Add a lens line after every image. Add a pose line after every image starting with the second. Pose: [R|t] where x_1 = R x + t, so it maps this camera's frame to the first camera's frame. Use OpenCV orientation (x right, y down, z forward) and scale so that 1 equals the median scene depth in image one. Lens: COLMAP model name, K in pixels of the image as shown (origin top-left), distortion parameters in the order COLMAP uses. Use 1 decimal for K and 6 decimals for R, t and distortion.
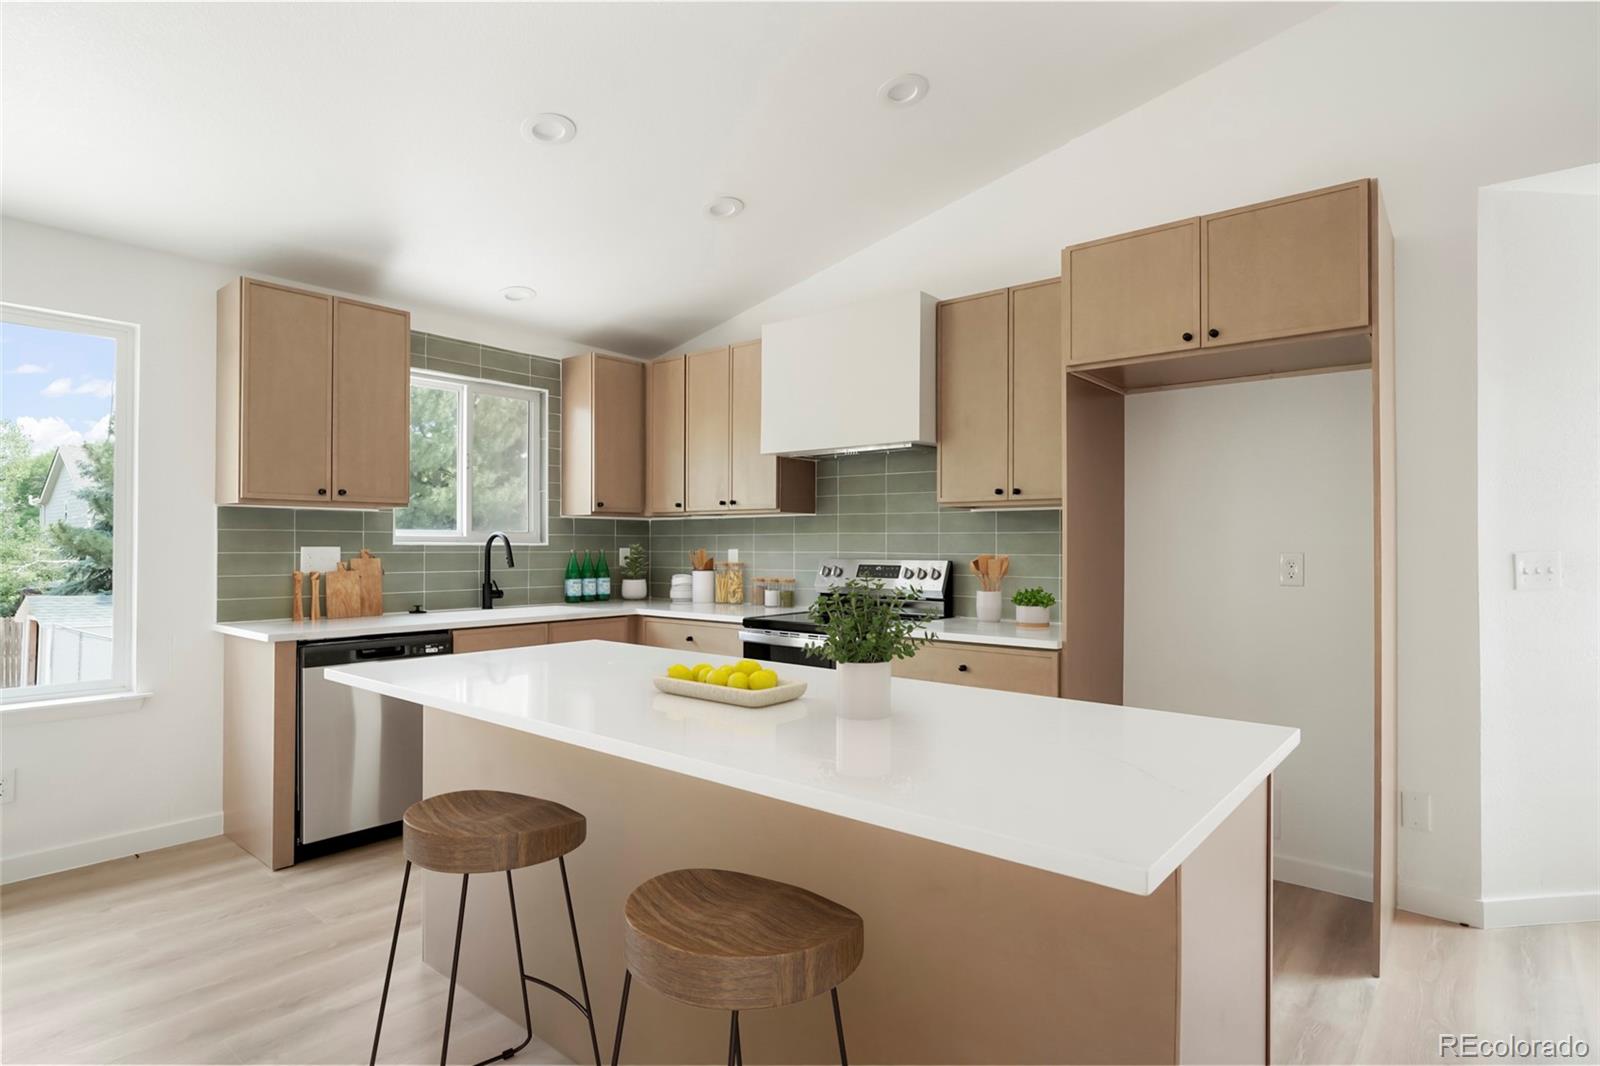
lens RADIAL K [[833.8, 0, 798.5], [0, 833.8, 544.0], [0, 0, 1]] dist [0.000650, 0.002463]
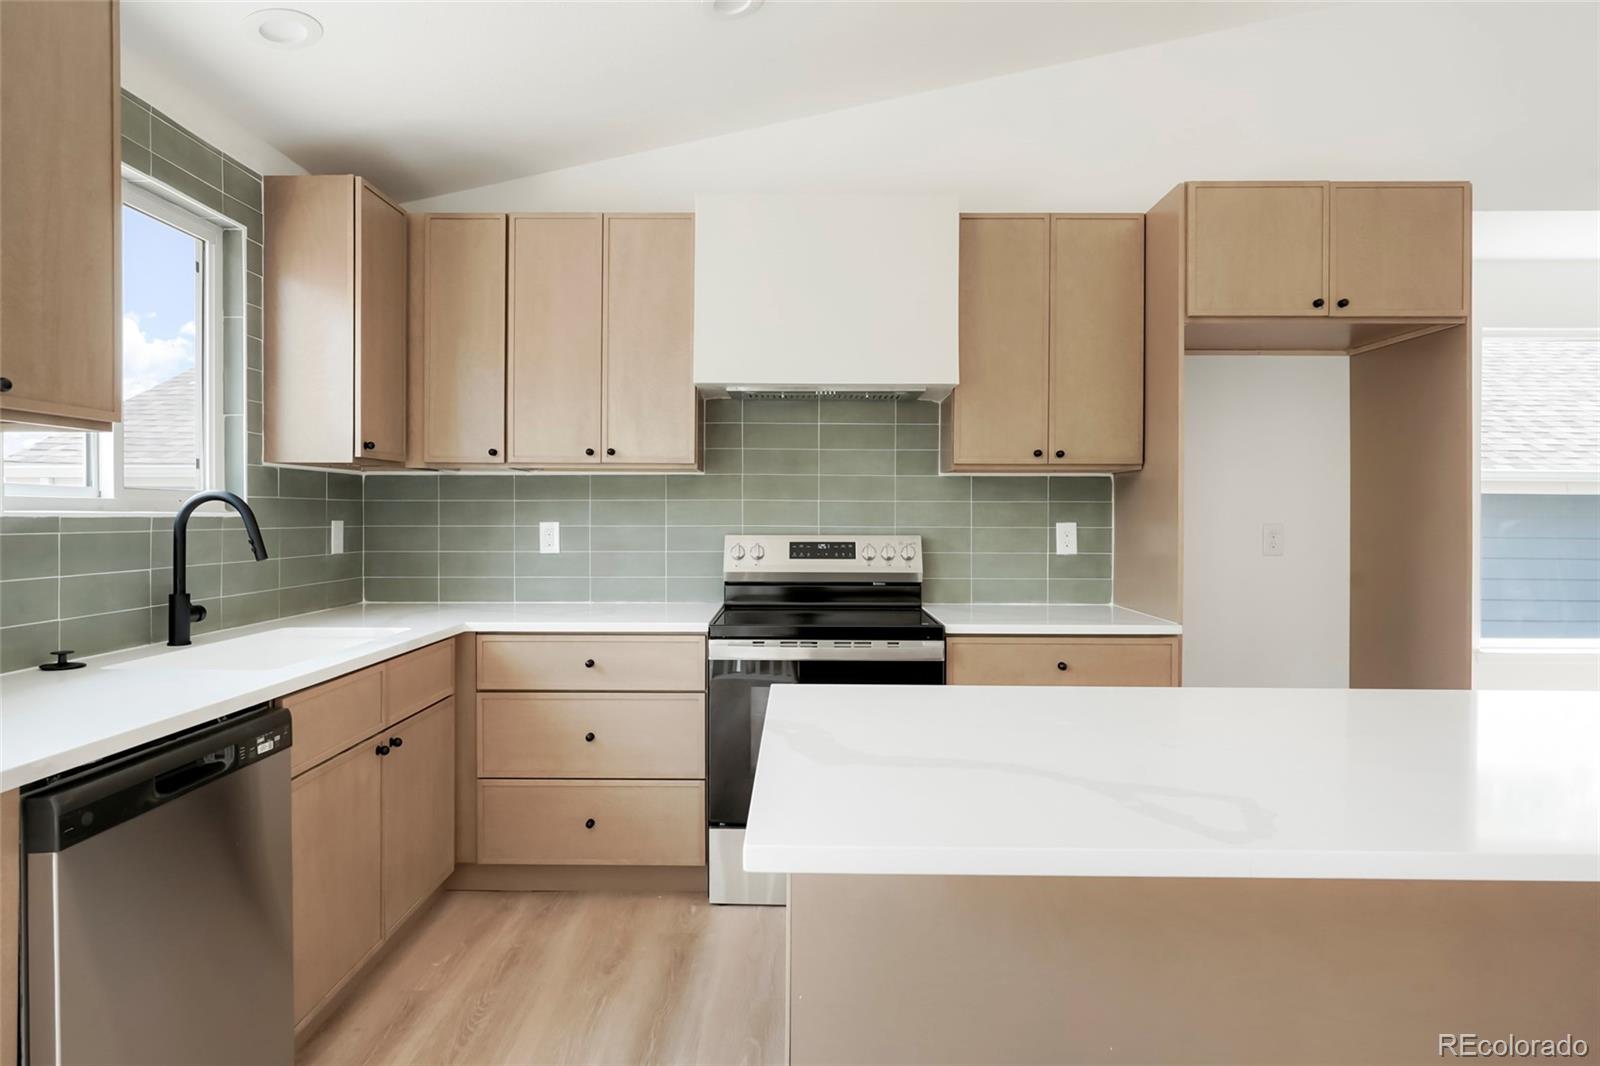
lens RADIAL K [[905.6, 0, 791.4], [0, 905.6, 525.5], [0, 0, 1]] dist [-0.002992, 0.001884]
pose [[0.780765, -0.007847, 0.624775, -0.440842], [-0.001553, 0.999894, 0.014499, -0.001852], [-0.624822, -0.012290, 0.780670, 0.364546]]
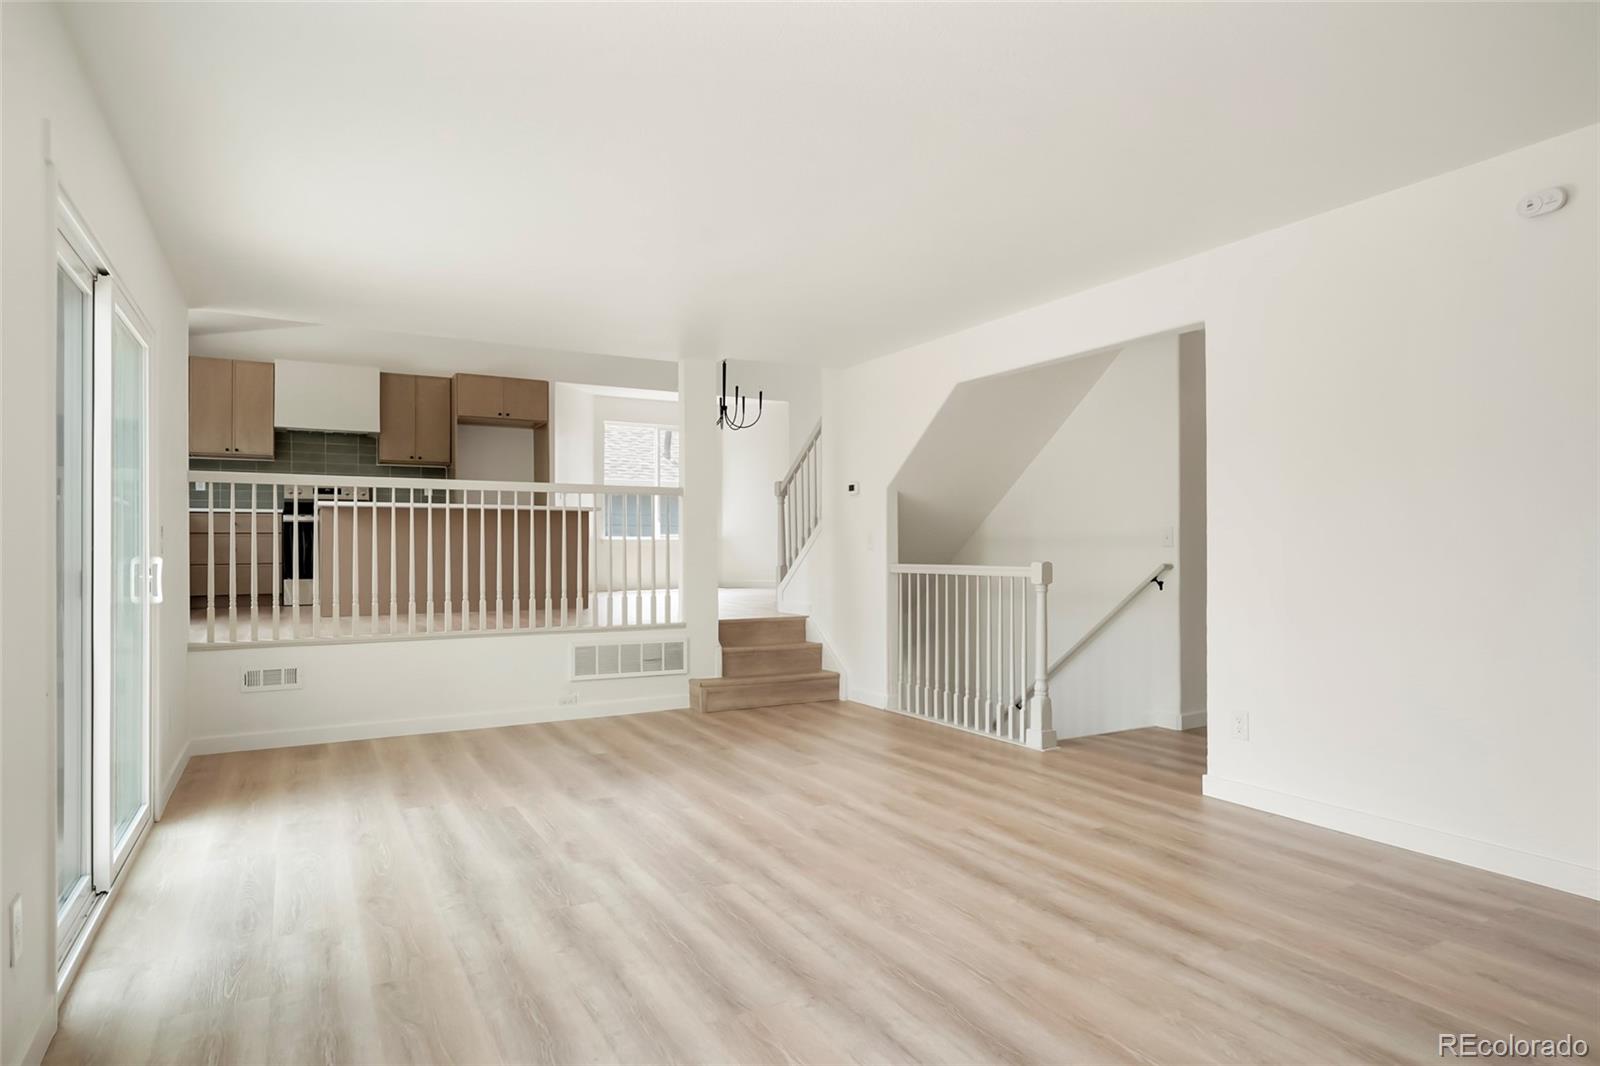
lens RADIAL K [[905.6, 0, 814.3], [0, 905.6, 530.3], [0, 0, 1]] dist [-0.002992, 0.001884]
pose [[0.367910, 0.014773, 0.929744, -1.487866], [0.003830, 0.999841, -0.017403, 0.167617], [-0.929853, 0.009963, 0.367795, -0.890547]]
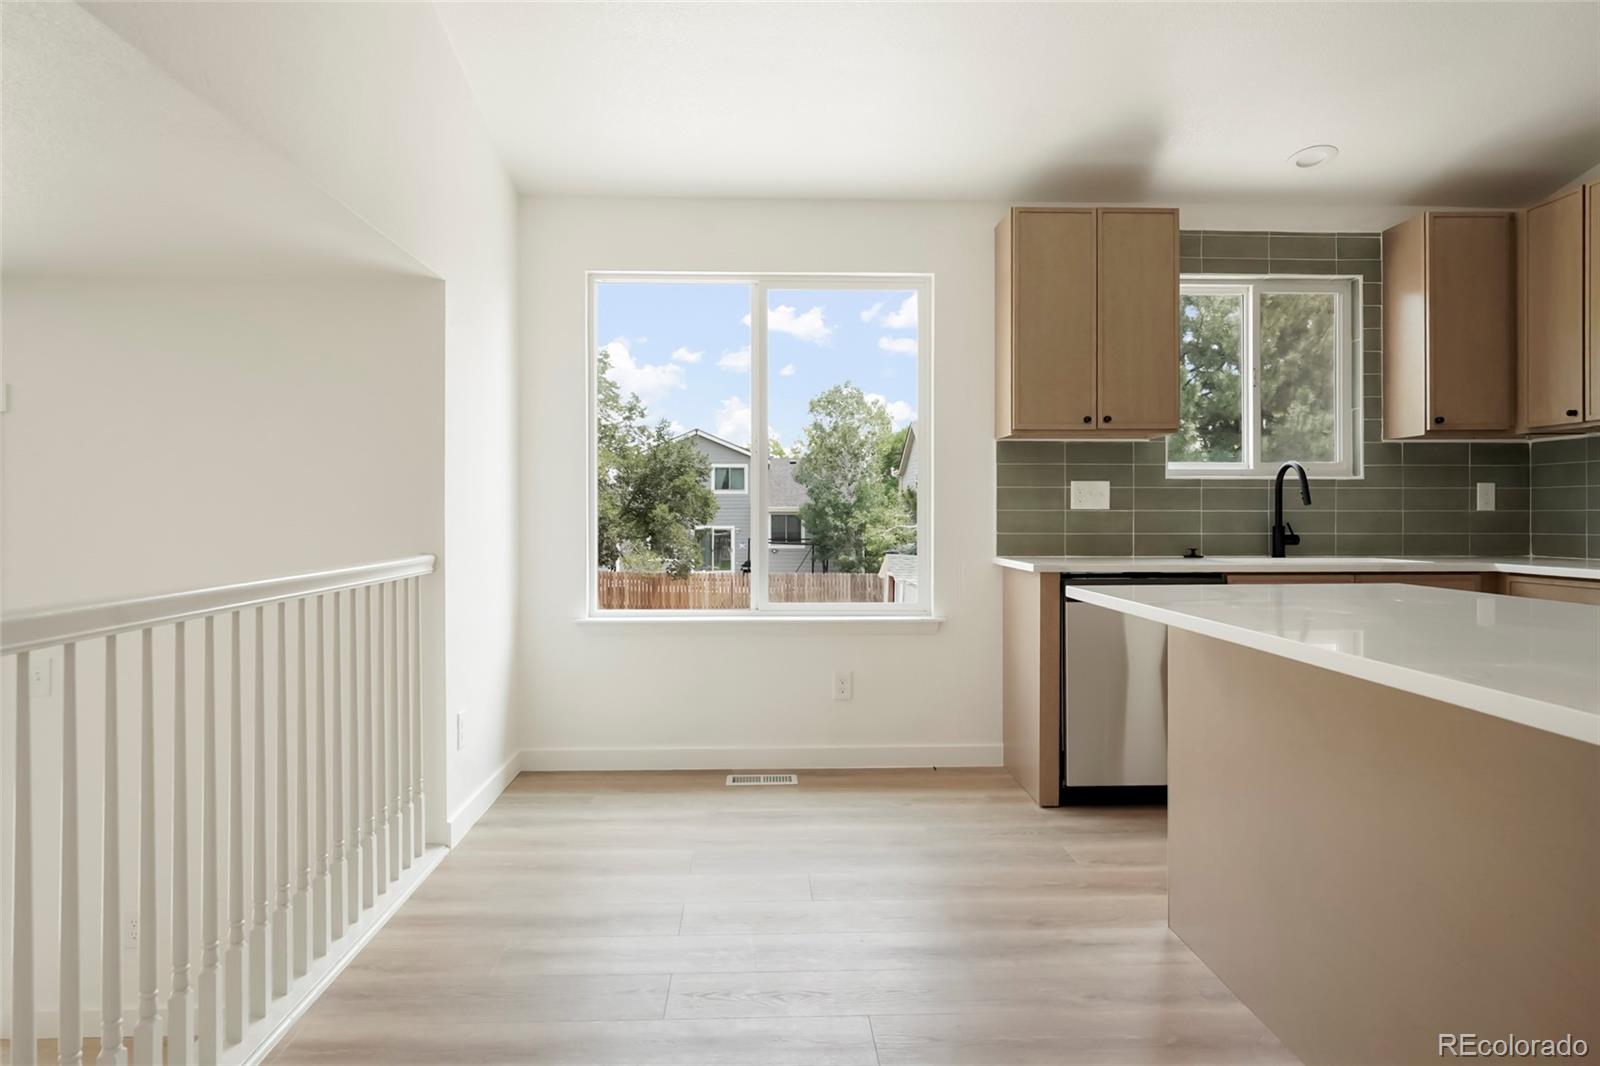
lens RADIAL K [[1033.3, 0, 808.0], [0, 1033.3, 512.4], [0, 0, 1]] dist [0.003229, 0.000577]
pose [[0.675126, -0.006747, -0.737672, 0.059749], [0.005067, 0.999977, -0.004508, 0.037582], [0.737685, -0.000694, 0.675145, -0.011716]]
